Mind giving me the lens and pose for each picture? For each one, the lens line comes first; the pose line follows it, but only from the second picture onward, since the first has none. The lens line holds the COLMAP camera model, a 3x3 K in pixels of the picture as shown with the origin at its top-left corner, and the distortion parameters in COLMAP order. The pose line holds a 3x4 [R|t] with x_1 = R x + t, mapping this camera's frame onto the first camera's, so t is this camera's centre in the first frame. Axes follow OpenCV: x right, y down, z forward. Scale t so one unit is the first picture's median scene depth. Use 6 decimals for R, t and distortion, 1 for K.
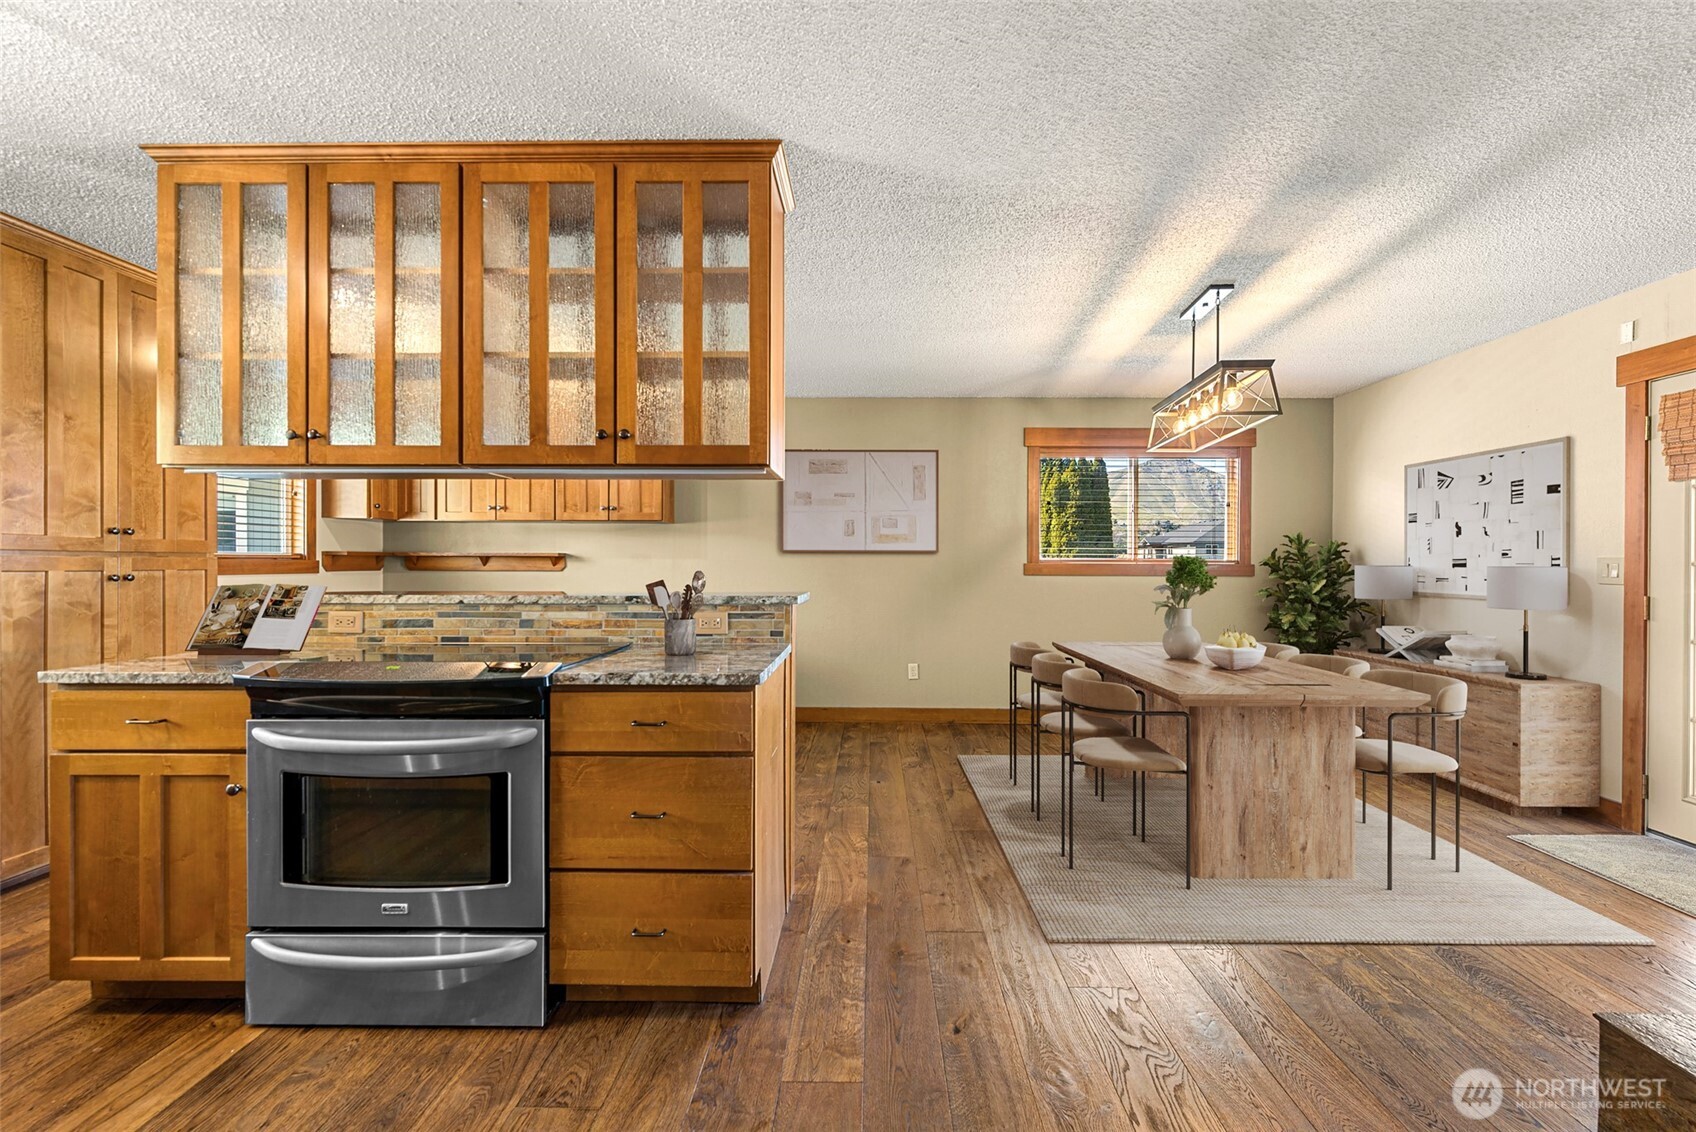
lens RADIAL K [[736.3, 0, 848.0], [0, 736.3, 566.0], [0, 0, 1]] dist [-0.000069, 0.000243]
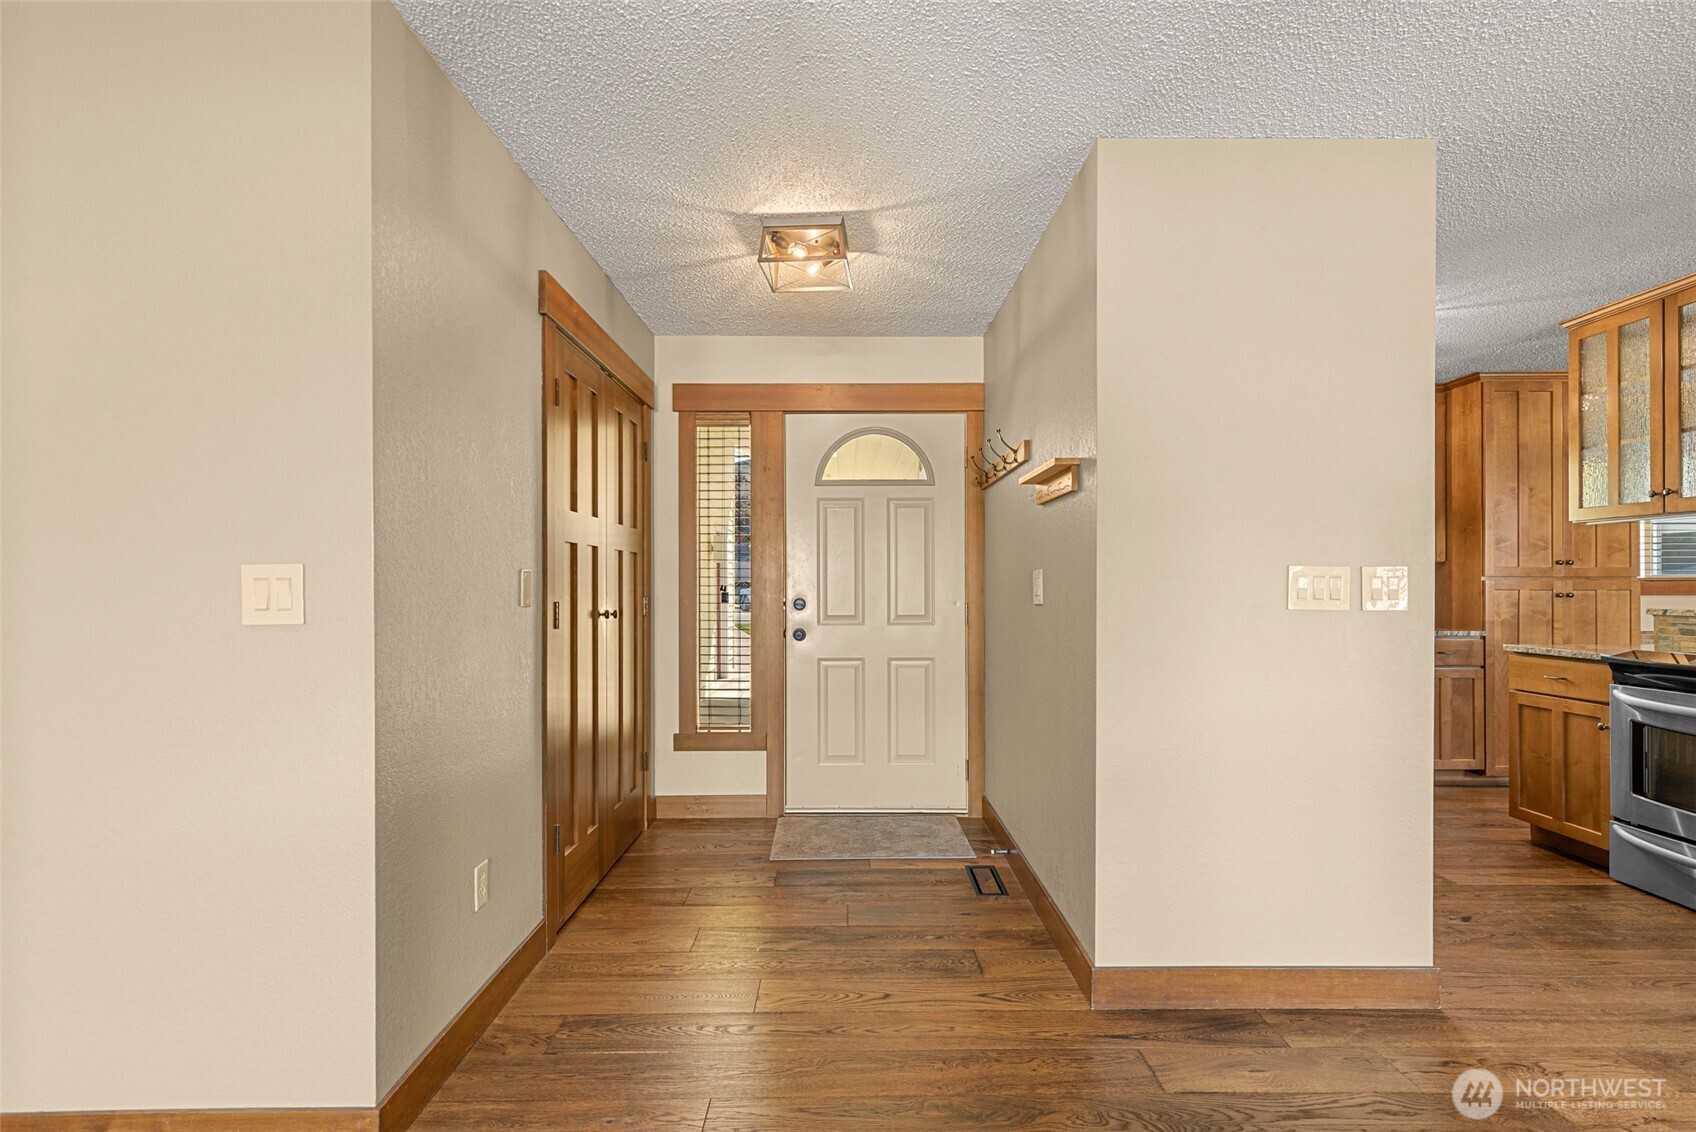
lens RADIAL K [[941.5, 0, 804.5], [0, 941.5, 574.9], [0, 0, 1]] dist [0.000462, 0.000574]
pose [[0.052934, -0.010374, -0.998544, 1.095123], [-0.006739, 0.999920, -0.010745, 0.009392], [0.998575, 0.007298, 0.052860, -0.819273]]
